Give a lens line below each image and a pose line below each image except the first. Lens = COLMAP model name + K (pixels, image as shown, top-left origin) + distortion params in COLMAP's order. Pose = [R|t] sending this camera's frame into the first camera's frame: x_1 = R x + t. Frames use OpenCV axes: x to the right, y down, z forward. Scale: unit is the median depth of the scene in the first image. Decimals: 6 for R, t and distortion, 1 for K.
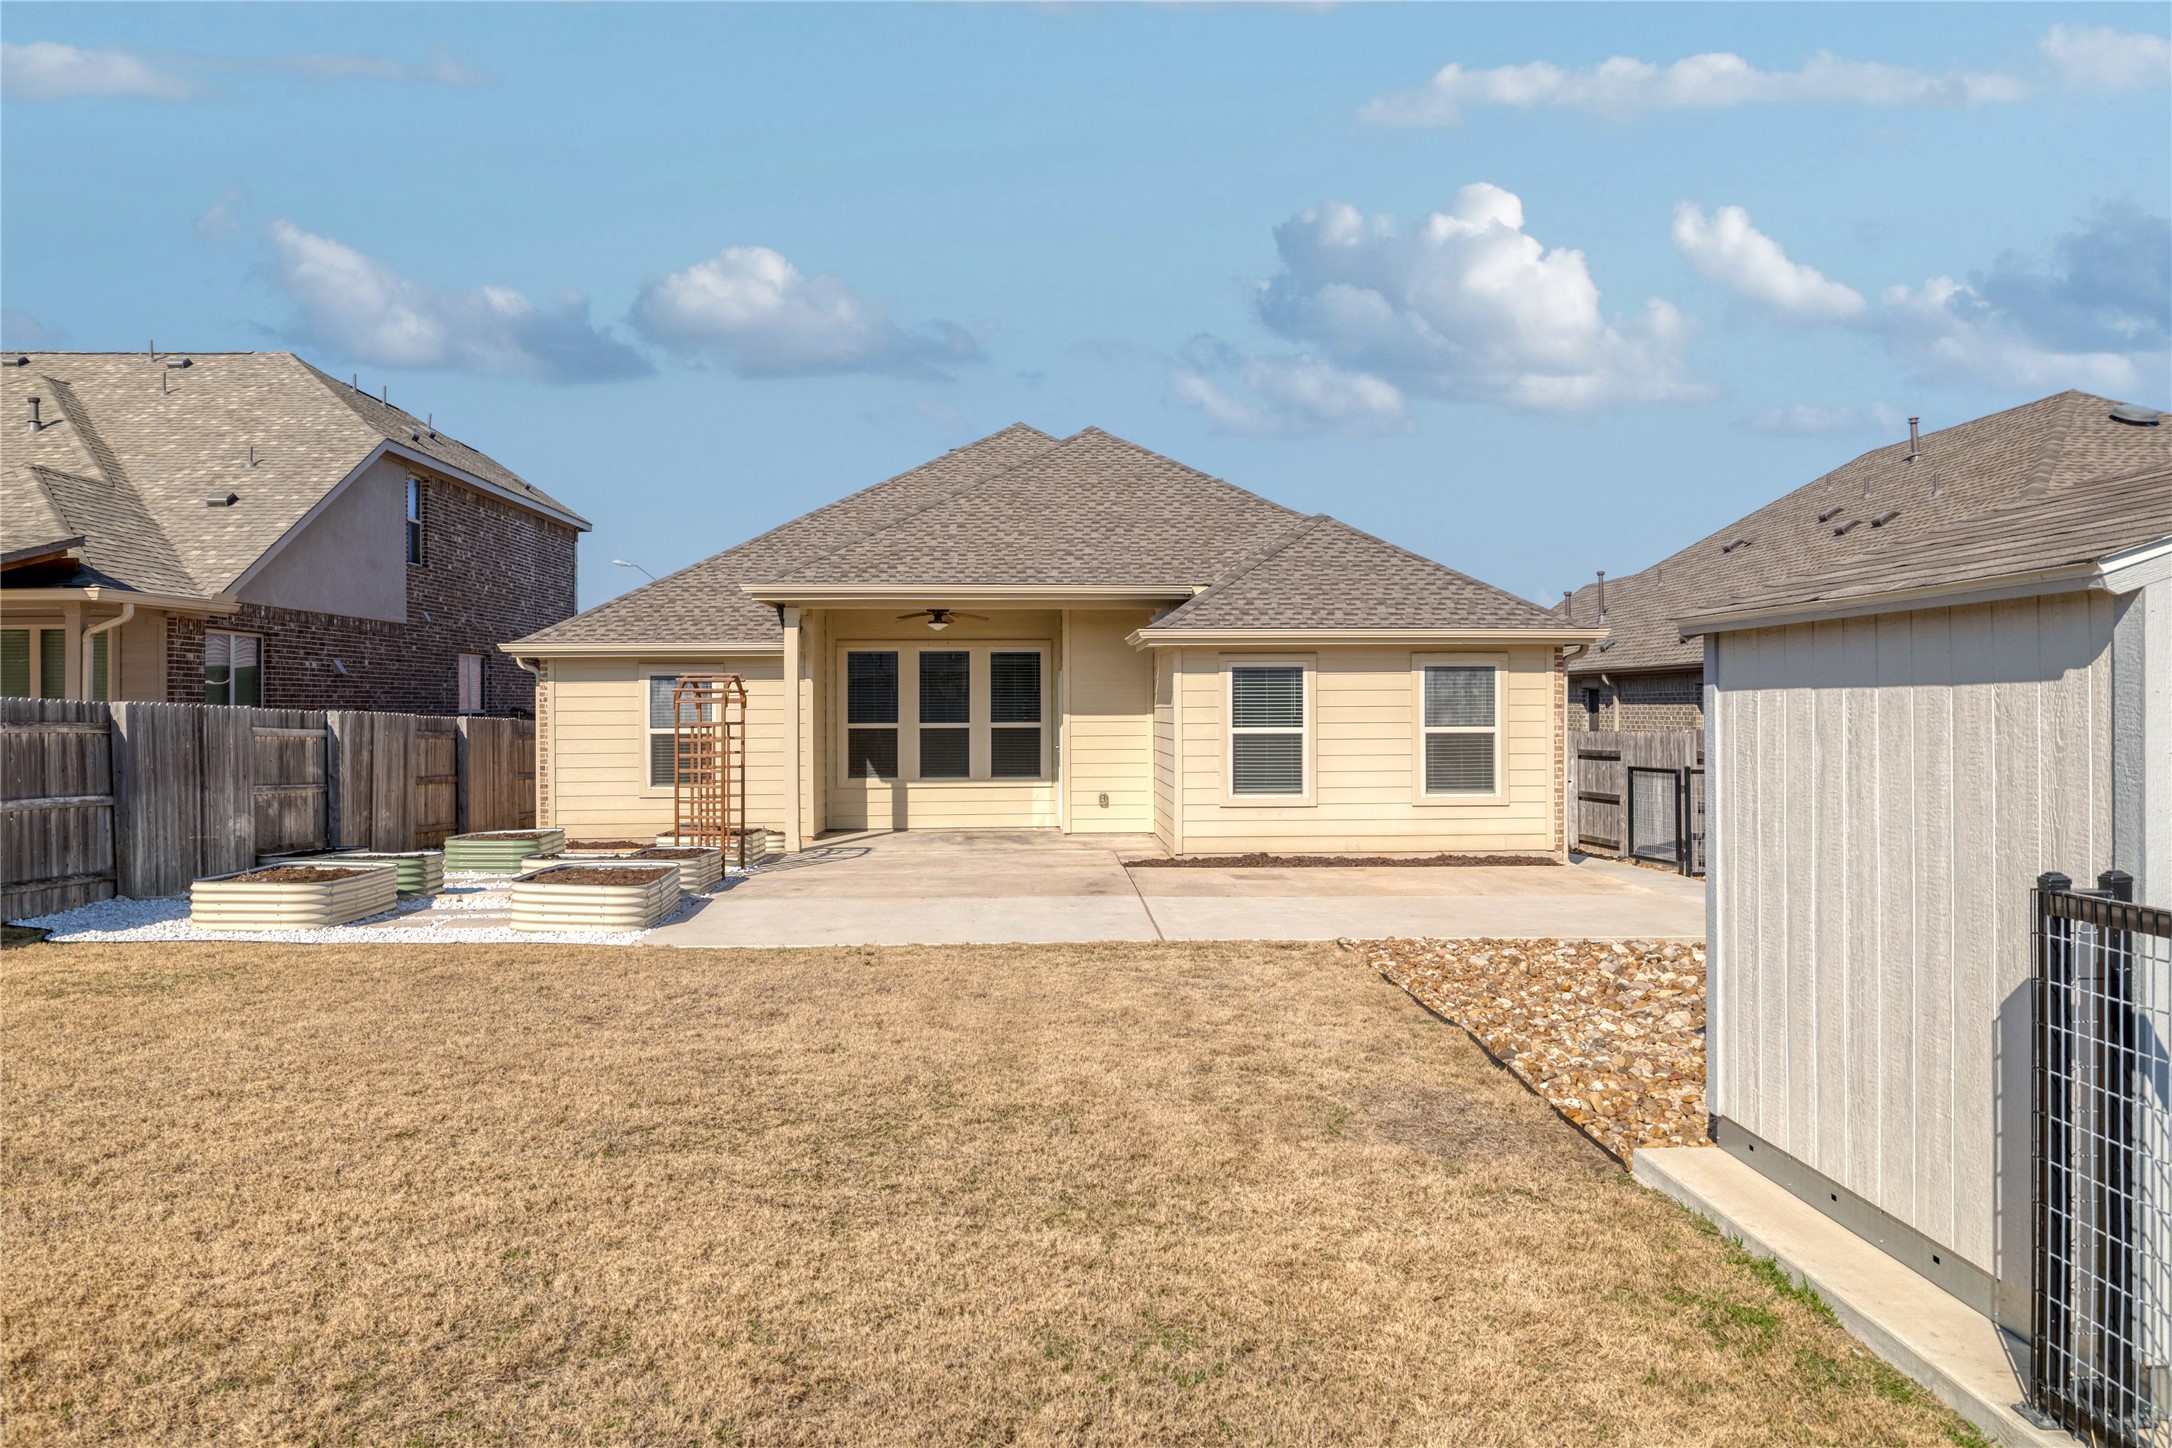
lens RADIAL K [[1658.0, 0, 1086.4], [0, 1658.0, 713.9], [0, 0, 1]] dist [0.034875, 0.001202]
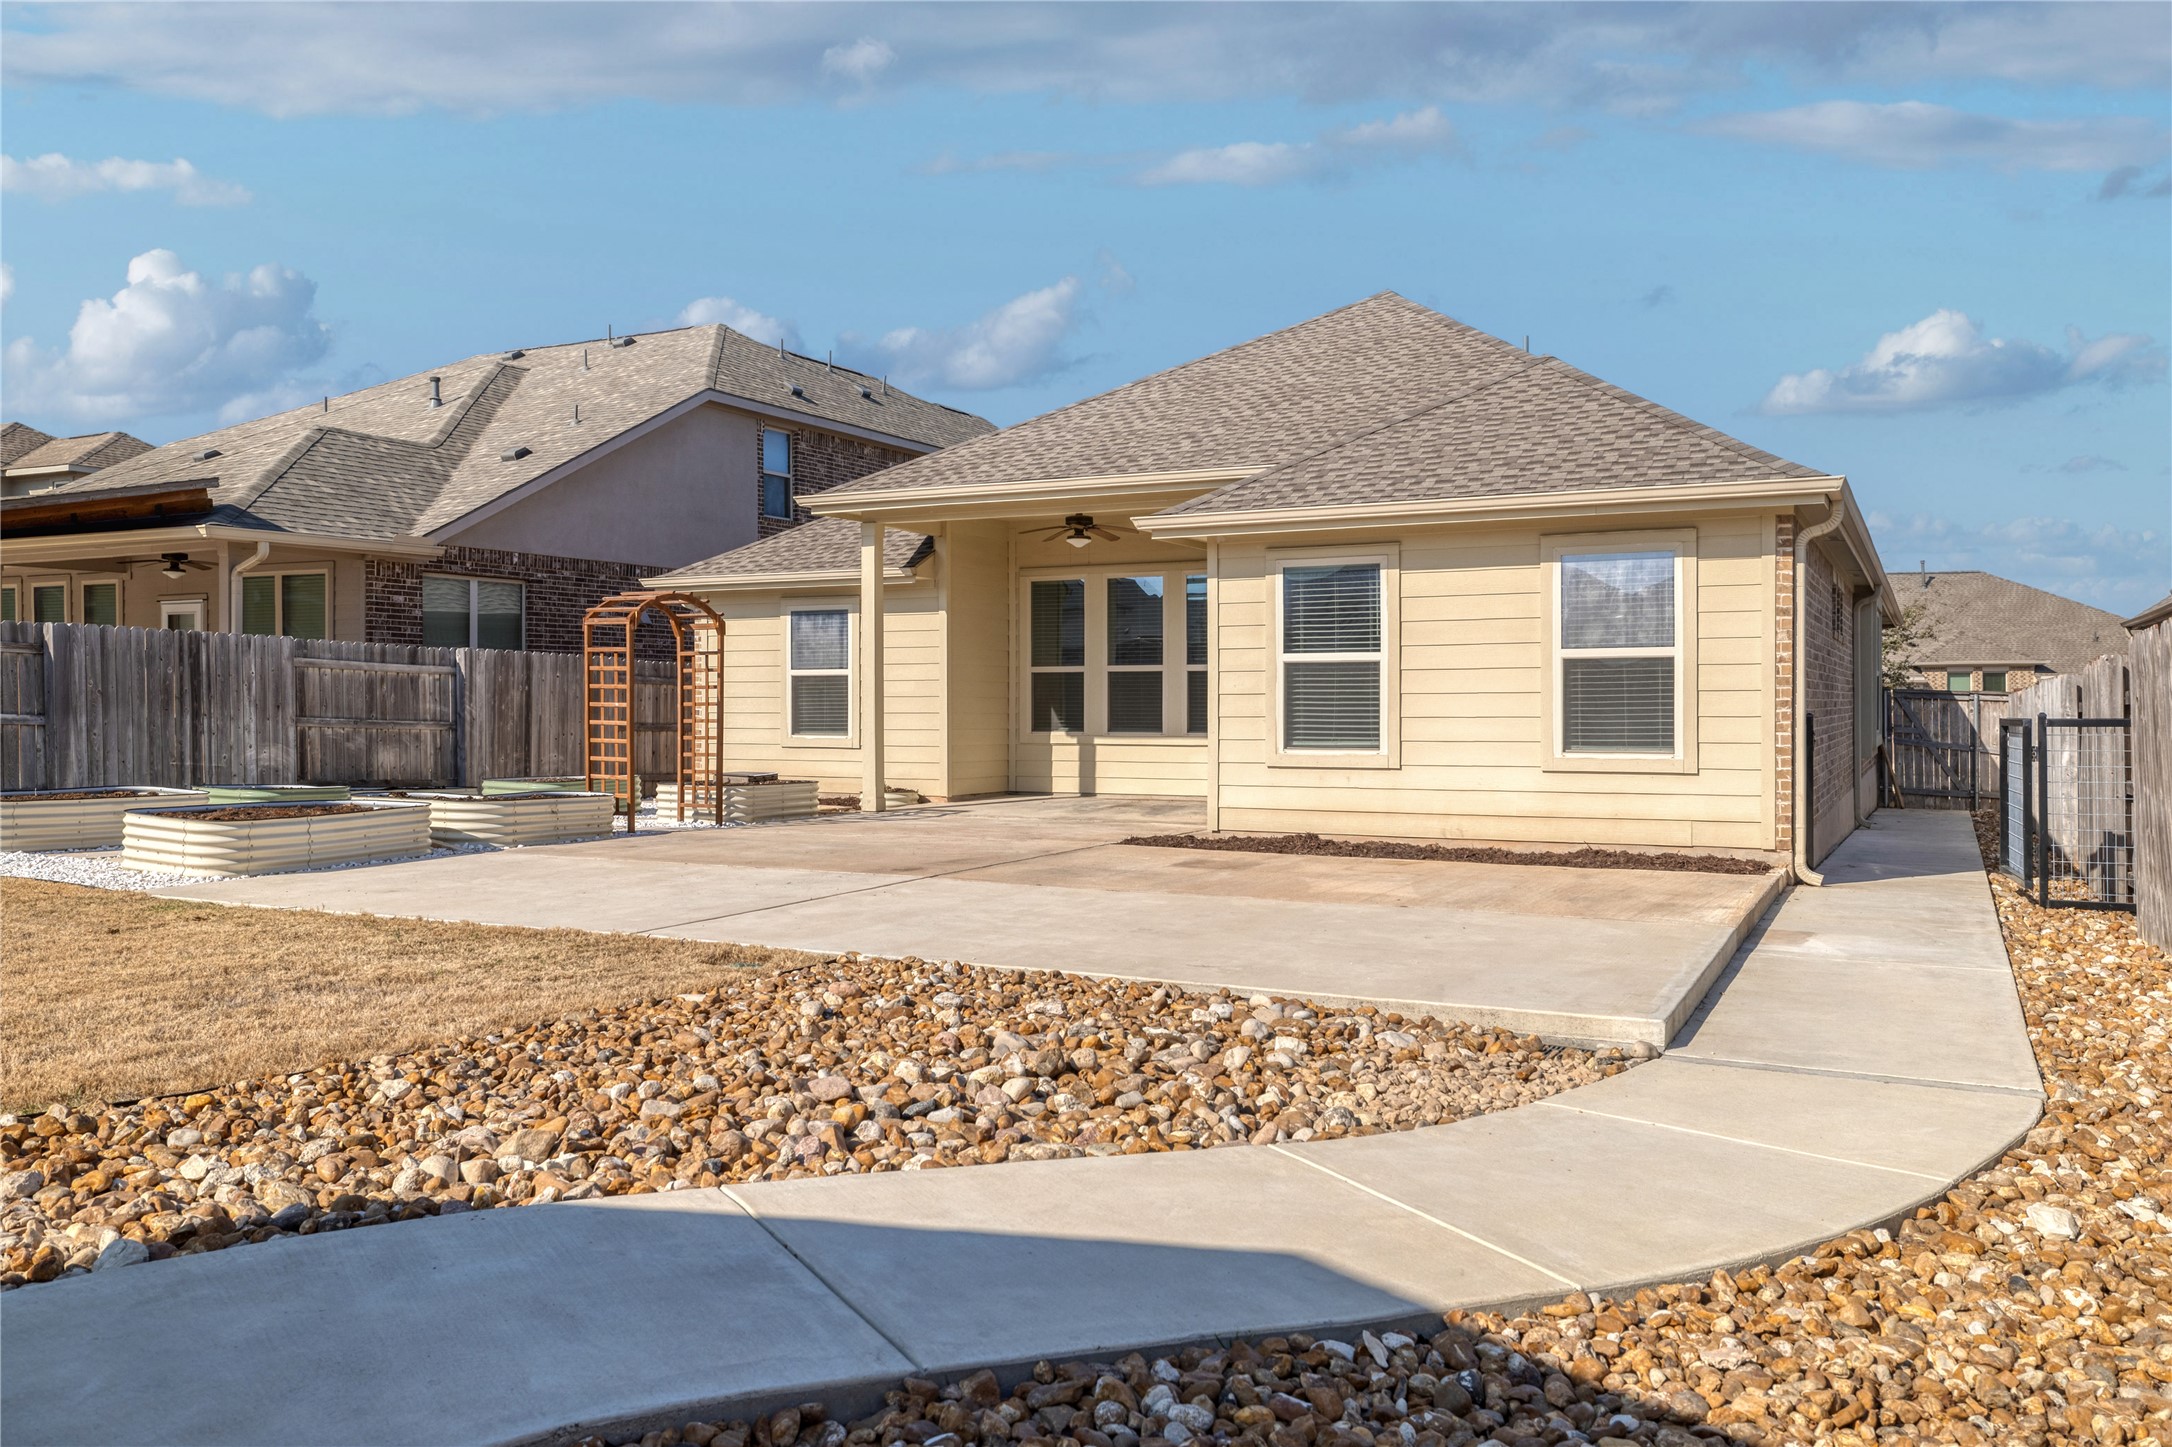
lens RADIAL K [[1628.3, 0, 1085.4], [0, 1628.3, 719.6], [0, 0, 1]] dist [0.005149, -0.002241]
pose [[0.870678, 0.009761, -0.491756, 0.353273], [-0.005552, 0.999934, 0.010018, 0.029804], [0.491822, -0.005992, 0.870675, 0.359136]]
